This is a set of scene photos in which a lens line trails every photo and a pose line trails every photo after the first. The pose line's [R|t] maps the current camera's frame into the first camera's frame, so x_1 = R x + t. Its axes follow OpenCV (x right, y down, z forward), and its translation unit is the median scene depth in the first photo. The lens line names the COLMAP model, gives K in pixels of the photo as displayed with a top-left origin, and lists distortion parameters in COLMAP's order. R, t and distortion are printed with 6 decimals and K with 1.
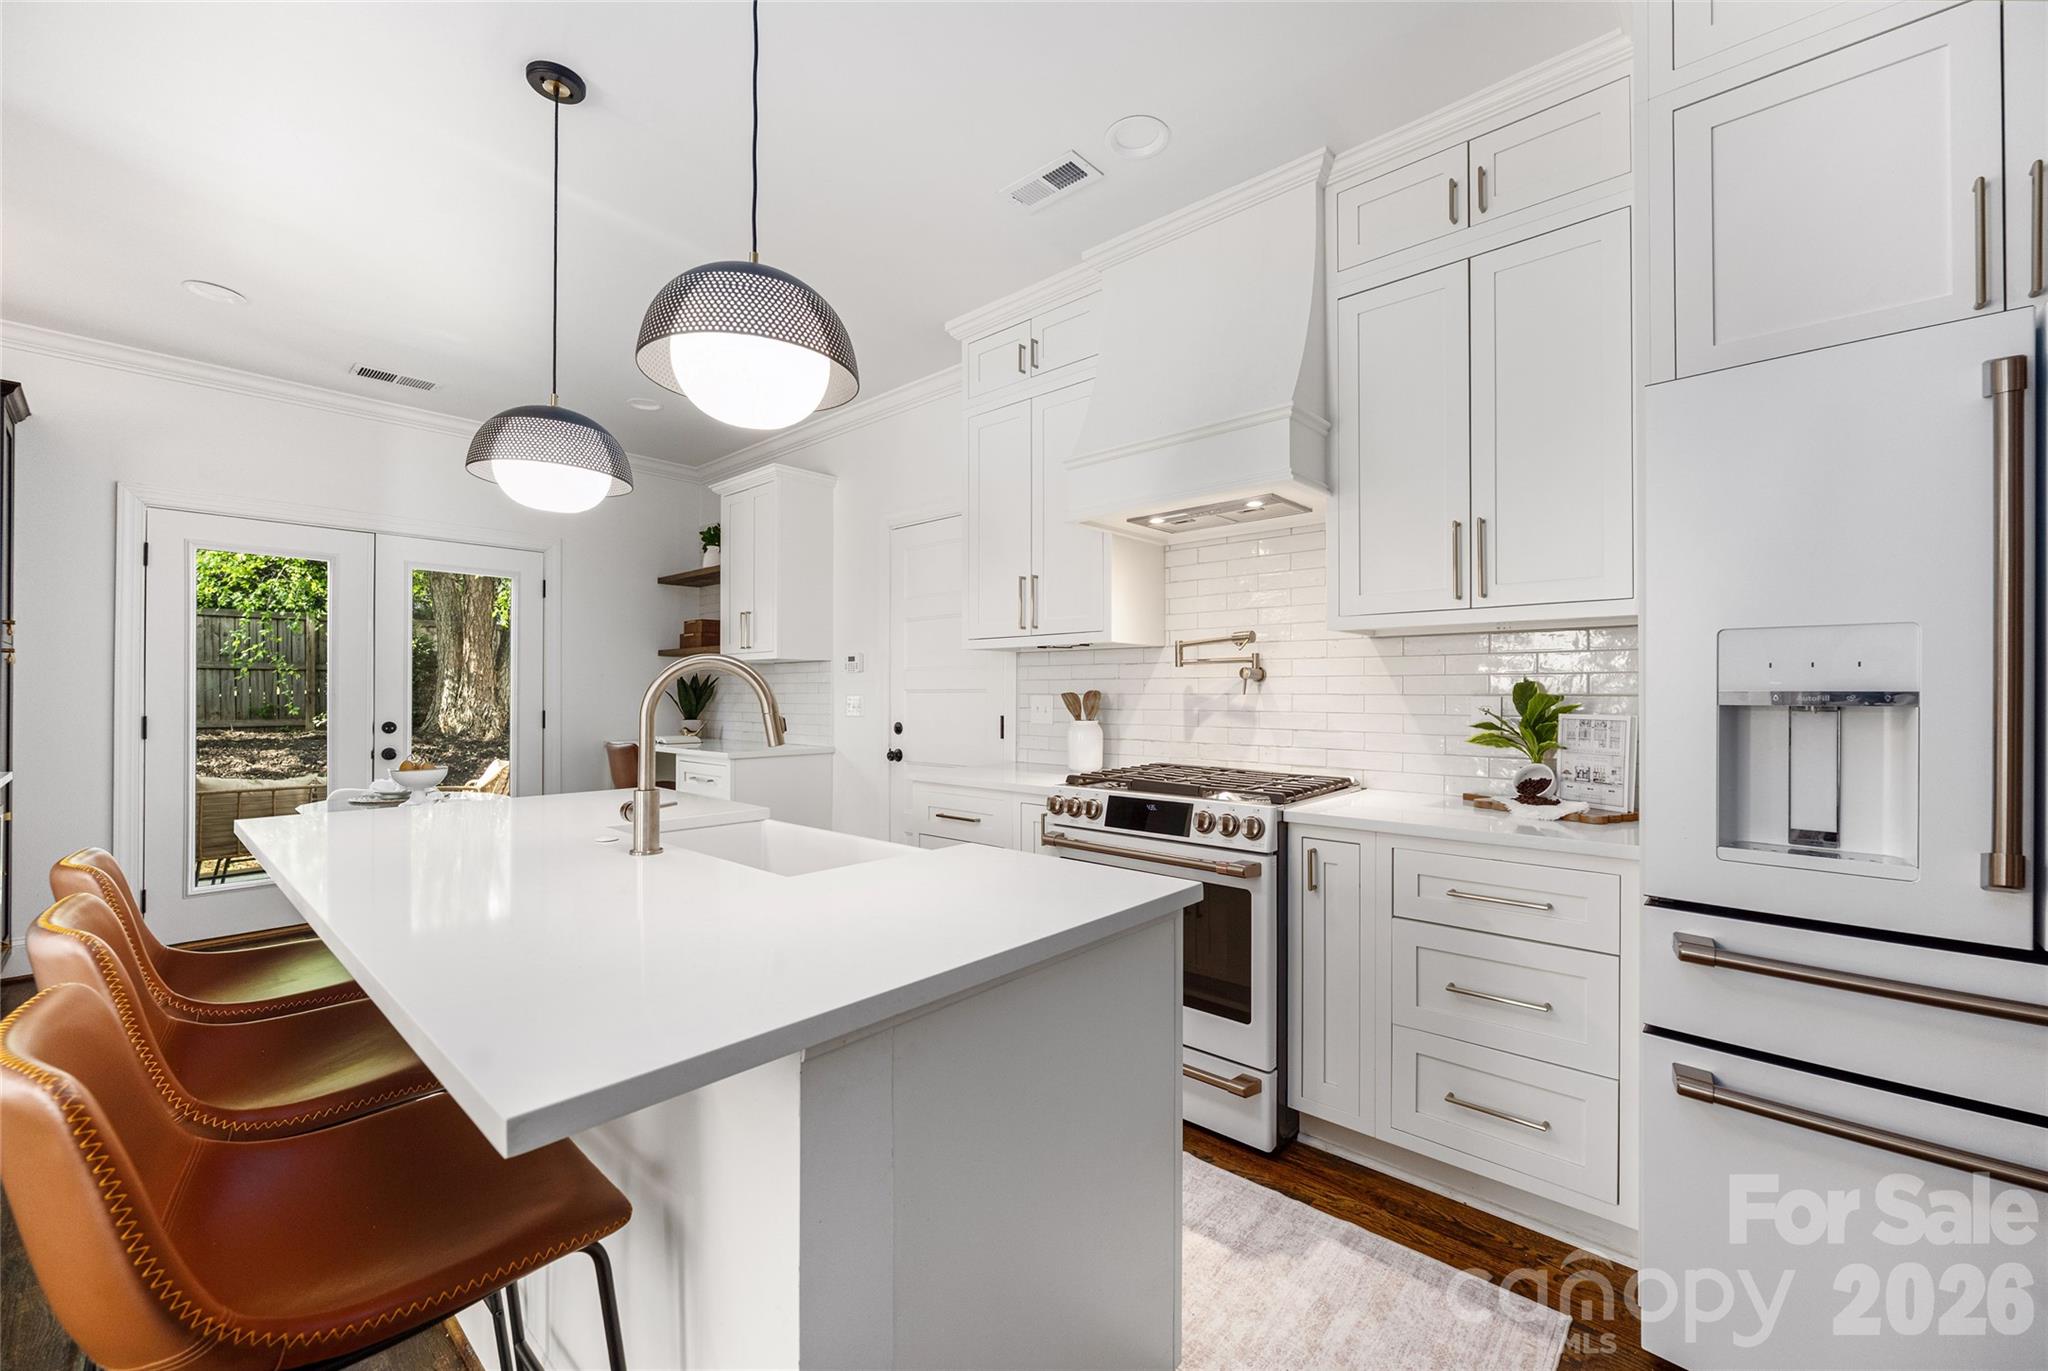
lens RADIAL K [[826.6, 0, 1021.8], [0, 826.6, 687.4], [0, 0, 1]] dist [-0.004041, 0.000802]
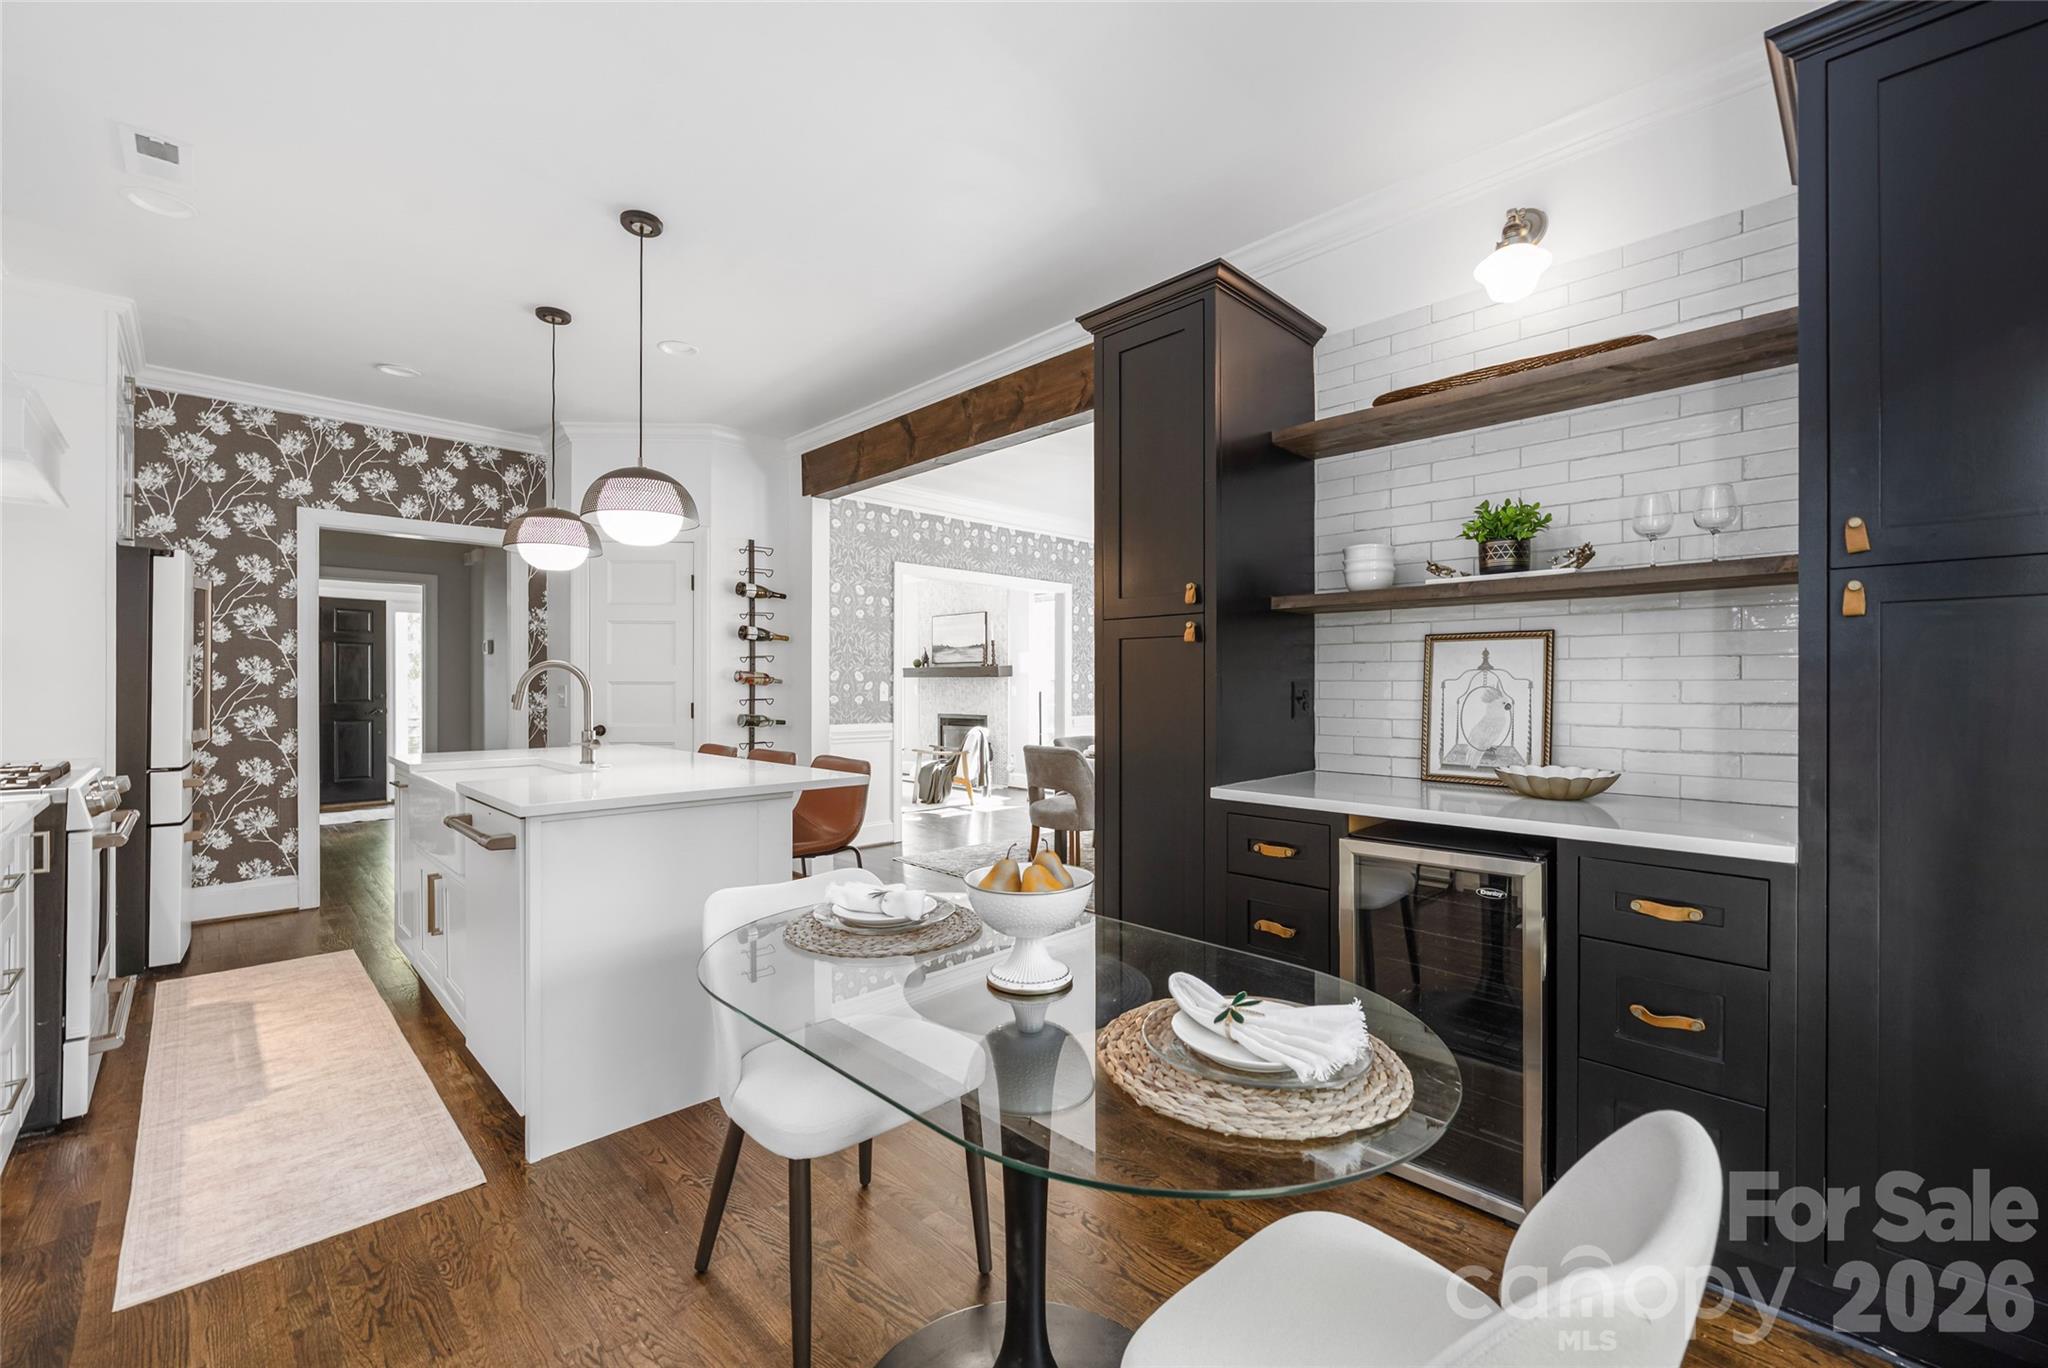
lens RADIAL K [[826.6, 0, 1024.5], [0, 826.6, 683.9], [0, 0, 1]] dist [-0.004041, 0.000802]
pose [[-0.999007, -0.002593, 0.044480, -0.829633], [-0.002991, 0.999956, -0.008896, 0.013432], [-0.044455, -0.009021, -0.998971, 1.541855]]
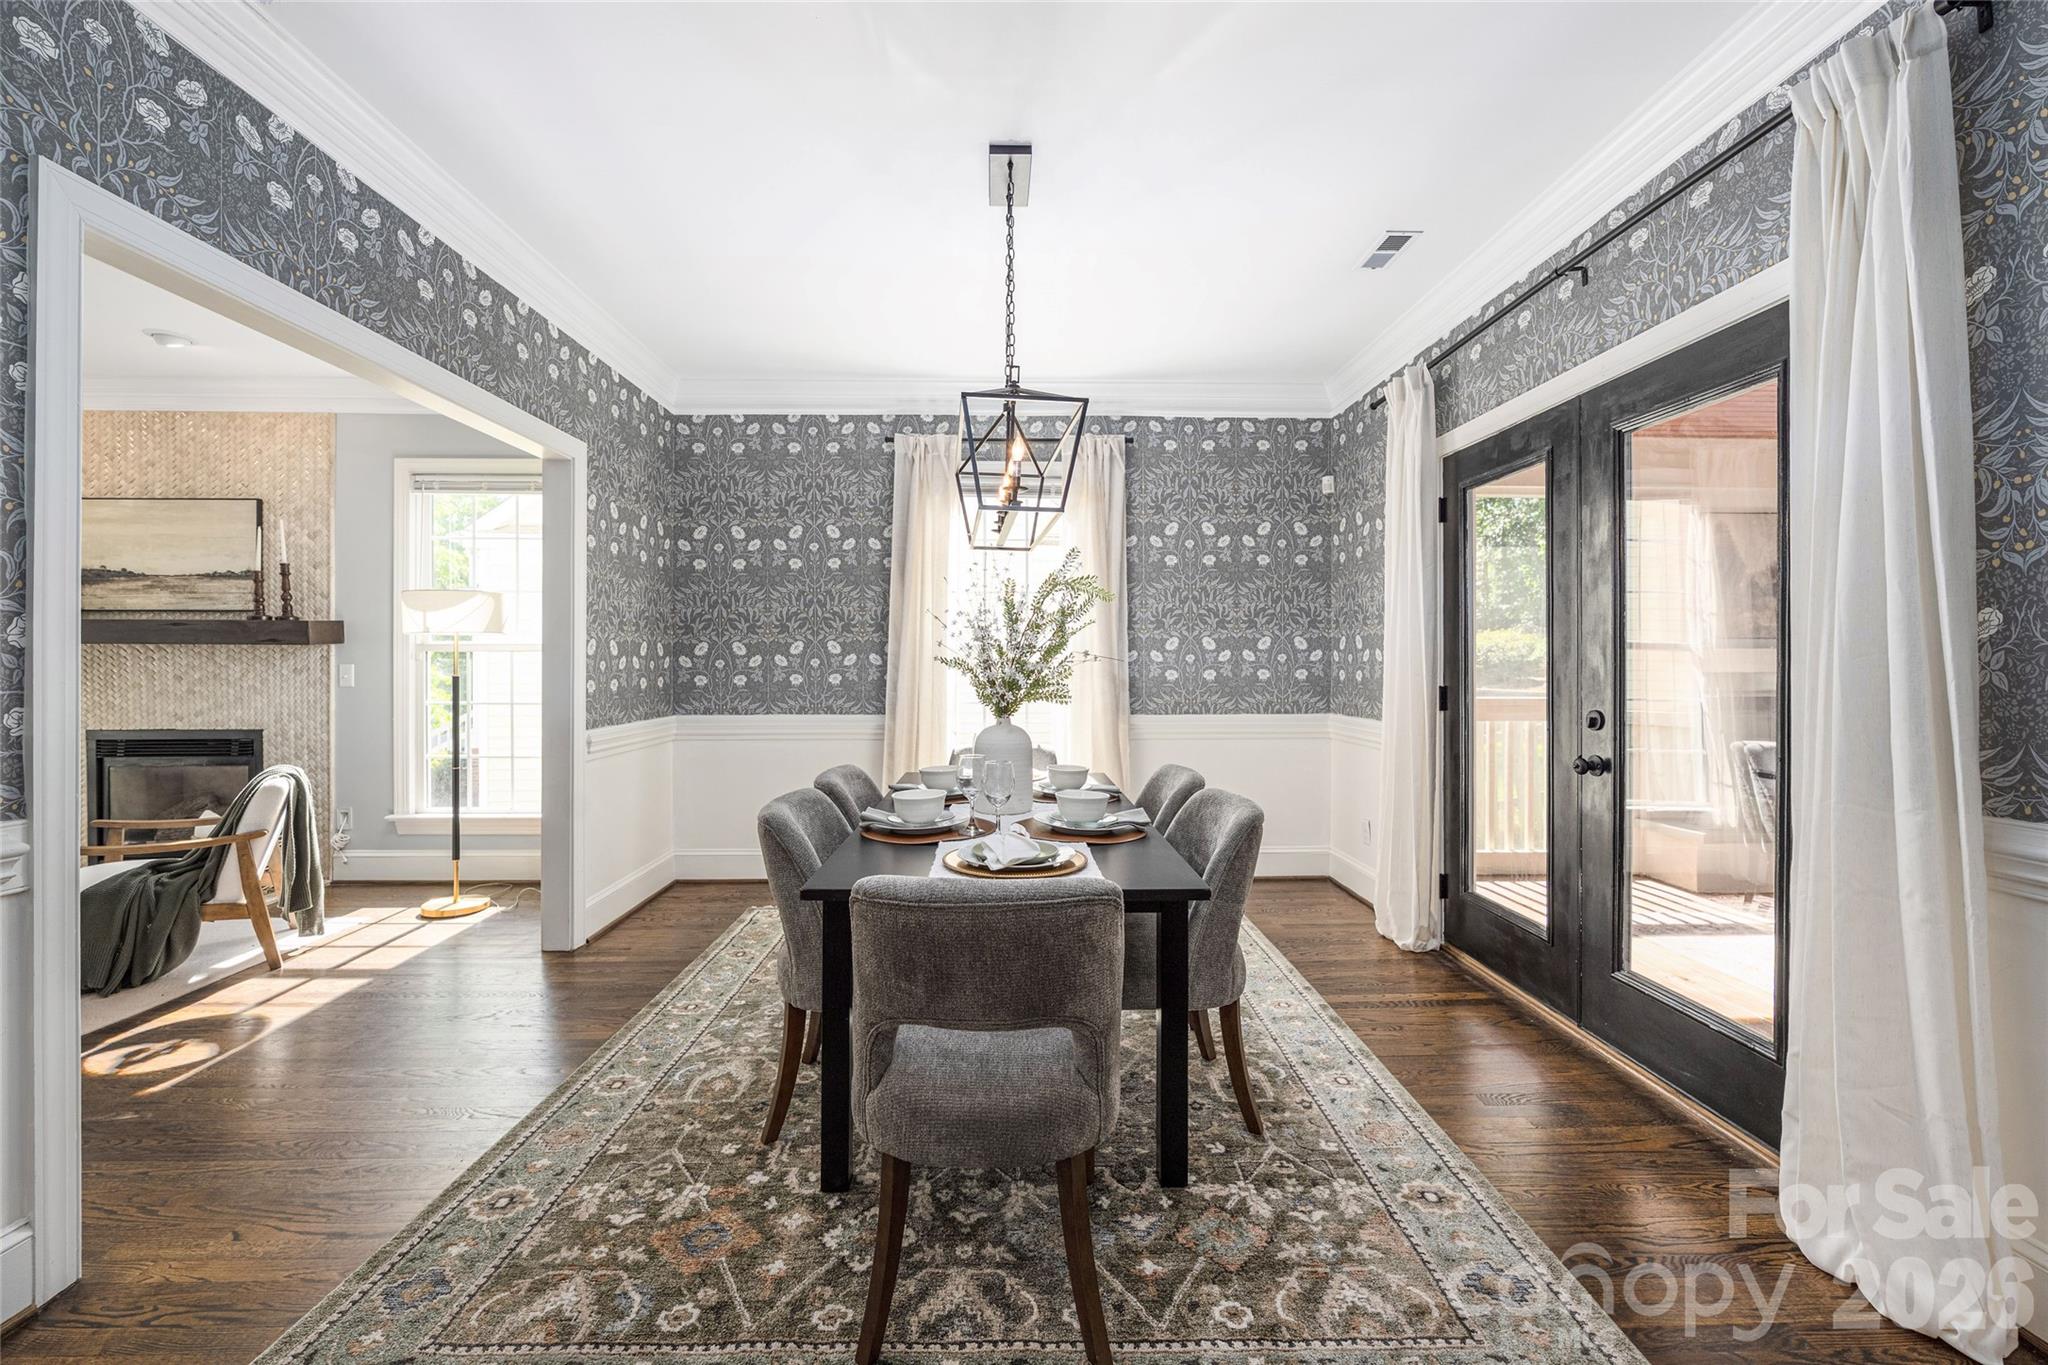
lens RADIAL K [[826.6, 0, 1021.8], [0, 826.6, 667.9], [0, 0, 1]] dist [-0.004041, 0.000802]
pose [[-0.723379, 0.000756, -0.690450, -0.498654], [0.003075, 0.999993, -0.002126, 0.005646], [0.690444, -0.003661, -0.723377, 0.258177]]
